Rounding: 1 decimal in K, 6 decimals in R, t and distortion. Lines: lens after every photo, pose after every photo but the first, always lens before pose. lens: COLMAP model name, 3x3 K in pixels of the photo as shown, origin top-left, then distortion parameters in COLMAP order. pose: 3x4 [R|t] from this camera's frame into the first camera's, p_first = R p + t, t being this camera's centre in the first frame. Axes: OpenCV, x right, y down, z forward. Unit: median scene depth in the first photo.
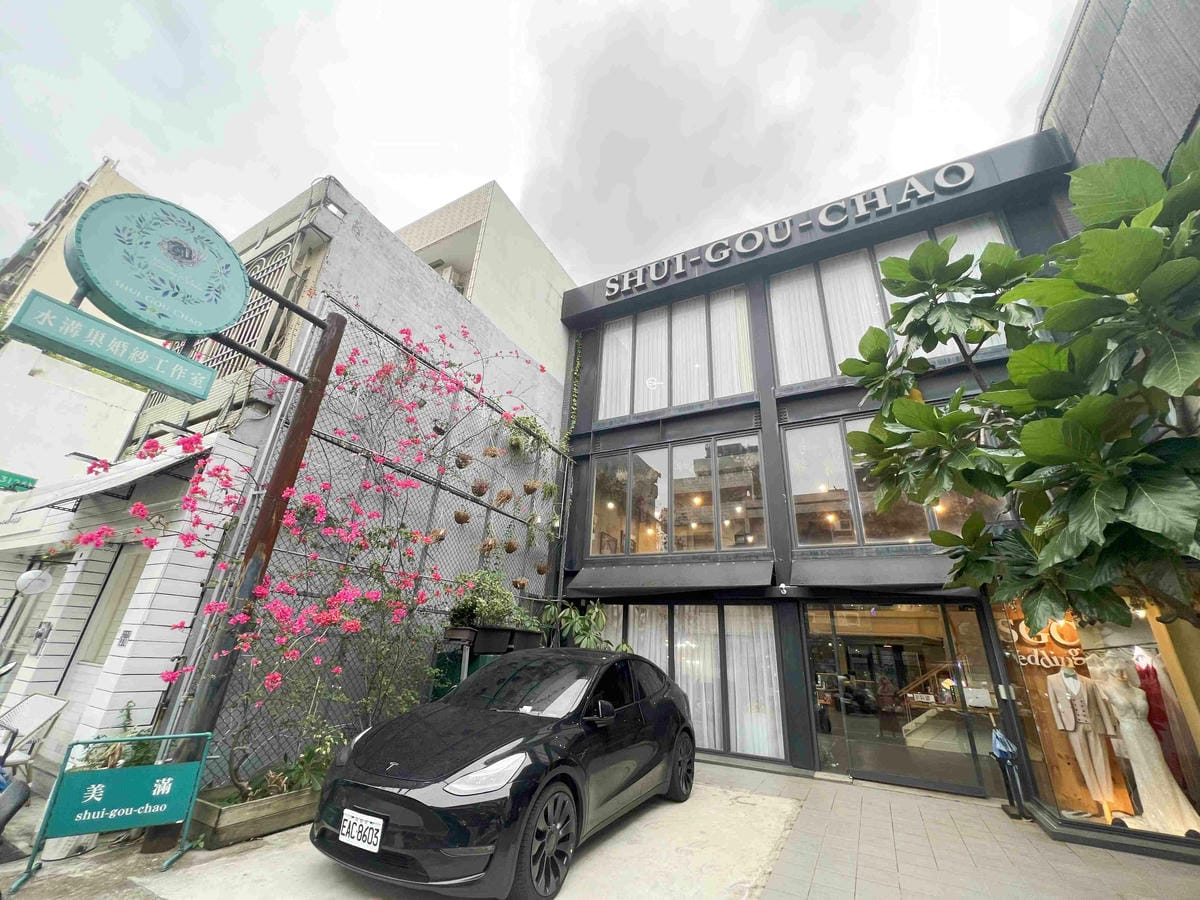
lens RADIAL K [[480.2, 0, 599.7], [0, 480.2, 448.2], [0, 0, 1]] dist [-0.000358, -0.000640]
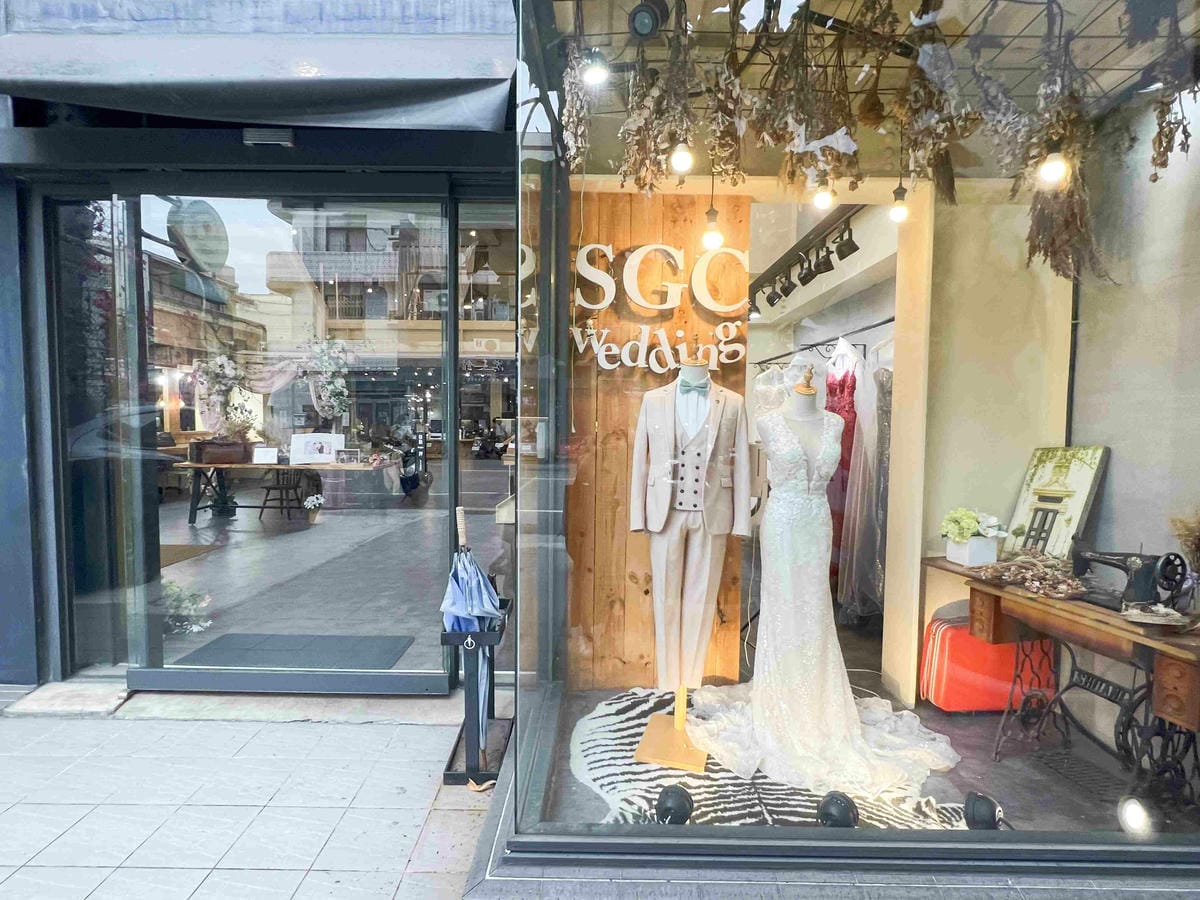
lens RADIAL K [[625.4, 0, 600.9], [0, 625.4, 453.5], [0, 0, 1]] dist [-0.004060, -0.001329]
pose [[0.888264, -0.073561, 0.453406, 0.470489], [-0.147574, 0.889060, 0.433353, 0.218671], [-0.434982, -0.451843, 0.778864, 0.434410]]
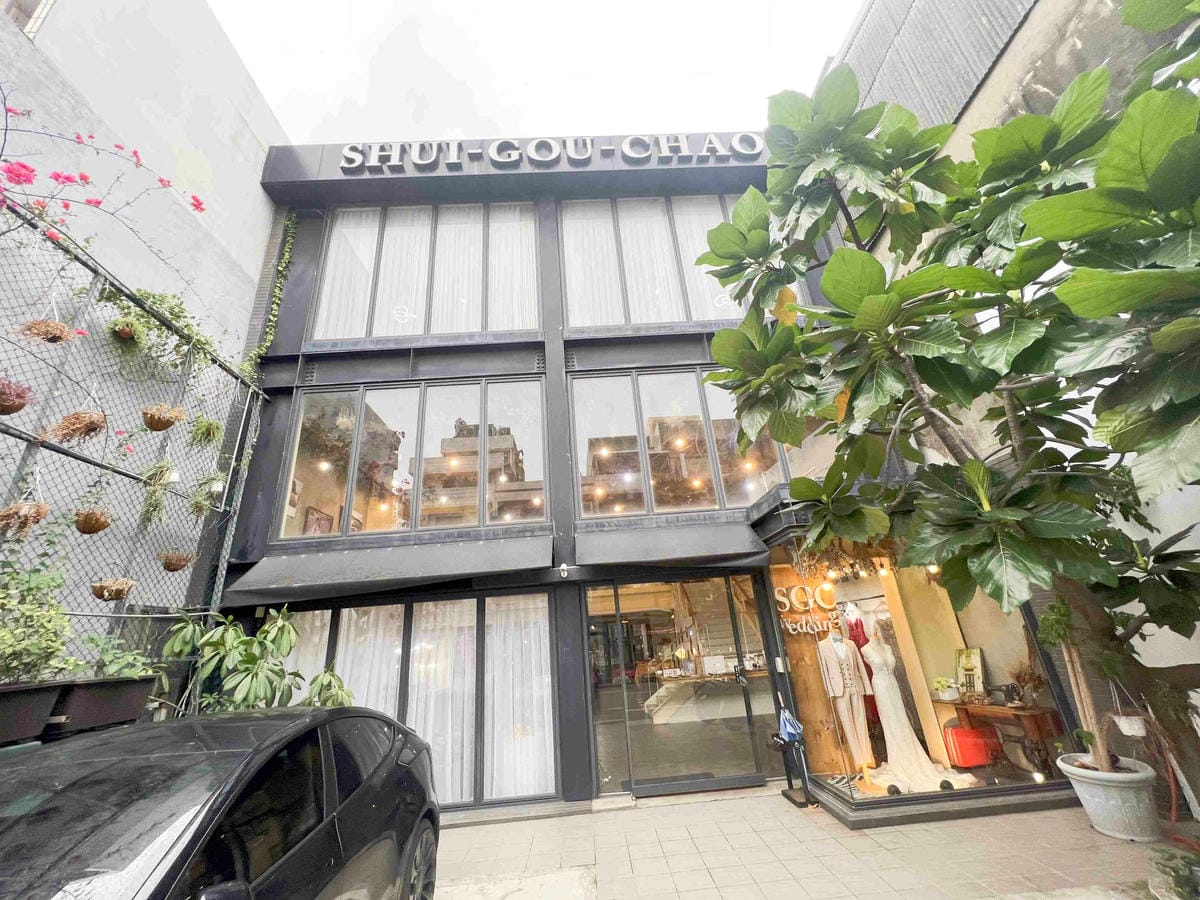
lens RADIAL K [[480.2, 0, 599.2], [0, 480.2, 448.8], [0, 0, 1]] dist [-0.000358, -0.000640]
pose [[0.866116, 0.066010, 0.495465, 0.026651], [-0.078142, 0.996935, 0.003780, 0.076544], [-0.493697, -0.041990, 0.868619, 0.261760]]
